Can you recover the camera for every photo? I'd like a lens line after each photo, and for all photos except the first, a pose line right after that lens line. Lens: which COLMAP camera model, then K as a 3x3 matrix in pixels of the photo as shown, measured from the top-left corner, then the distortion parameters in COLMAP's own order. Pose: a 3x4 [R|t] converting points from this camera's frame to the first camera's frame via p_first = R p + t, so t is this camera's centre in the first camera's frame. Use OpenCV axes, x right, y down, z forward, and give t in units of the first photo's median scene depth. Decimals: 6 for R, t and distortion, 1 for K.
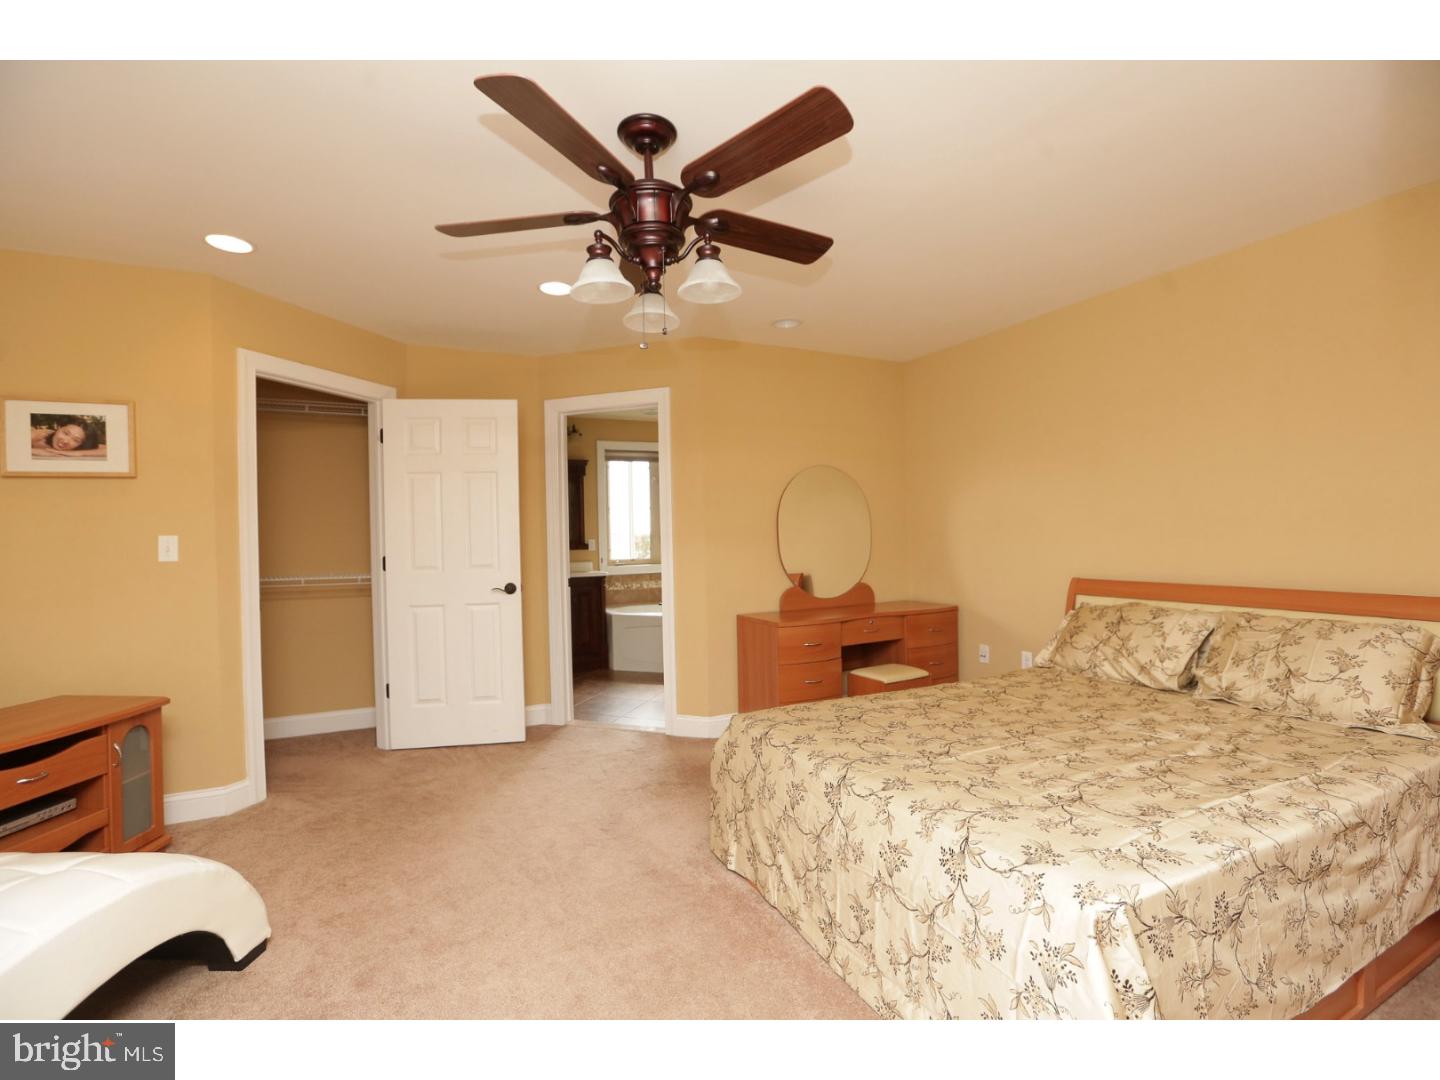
lens RADIAL K [[656.8, 0, 719.6], [0, 656.8, 535.7], [0, 0, 1]] dist [-0.049986, 0.016191]
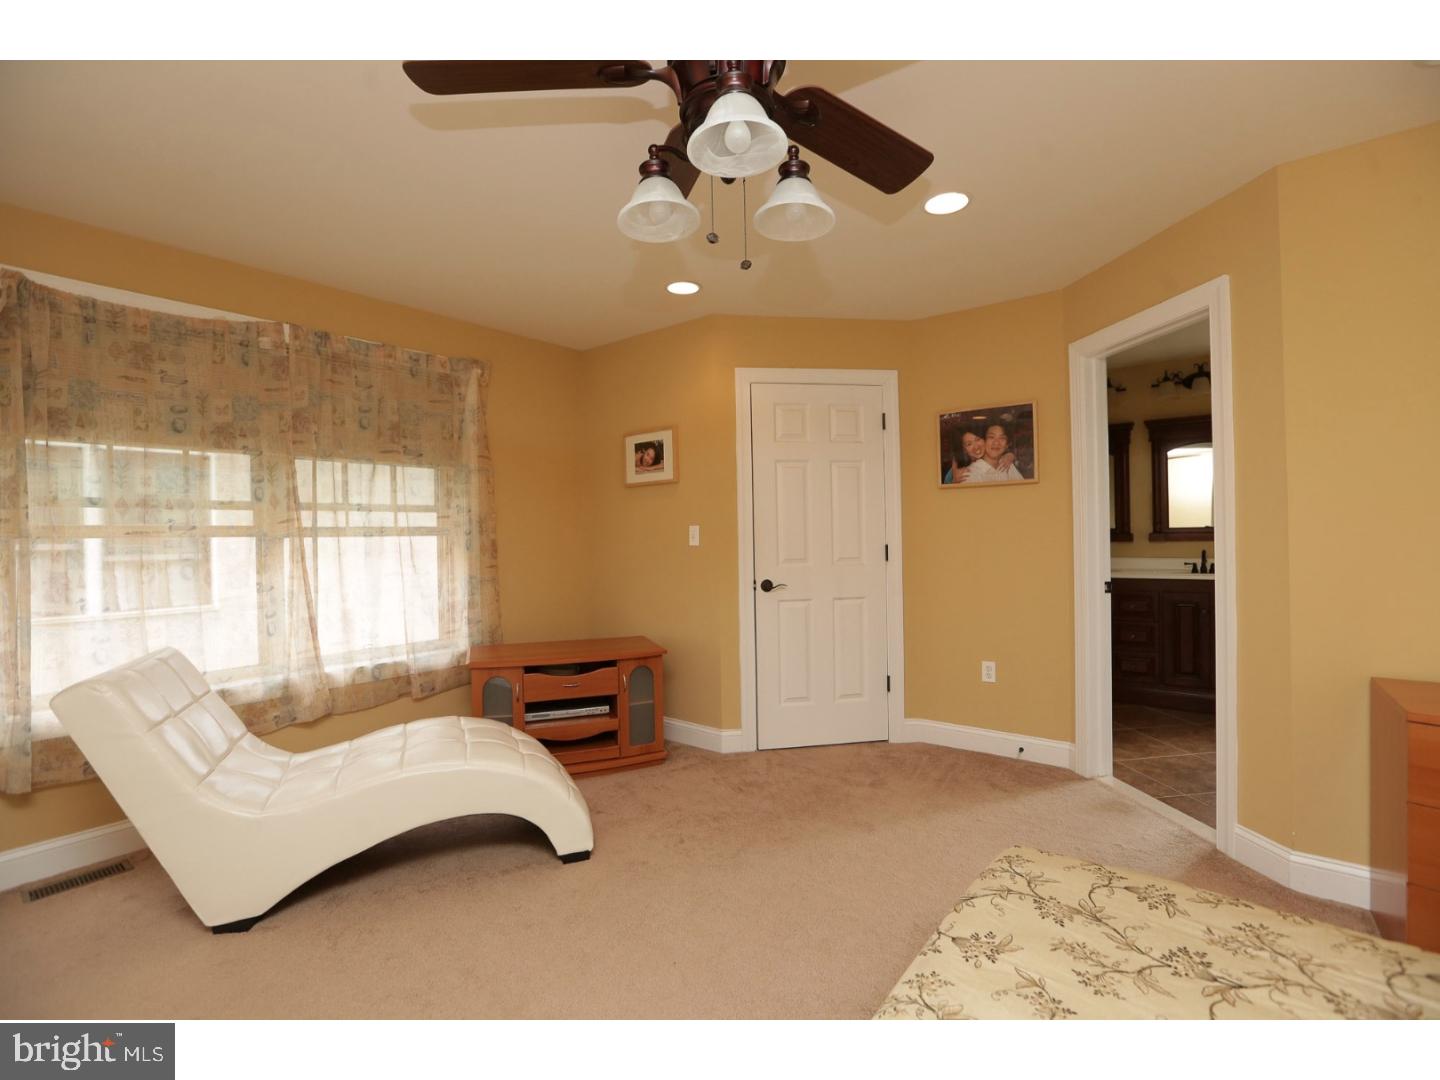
lens RADIAL K [[656.8, 0, 719.6], [0, 656.8, 535.7], [0, 0, 1]] dist [-0.049986, 0.016191]
pose [[0.425215, 0.014312, -0.904979, 0.390222], [0.009930, 0.999741, 0.020476, -0.005959], [0.905038, -0.017693, 0.424963, 0.507740]]
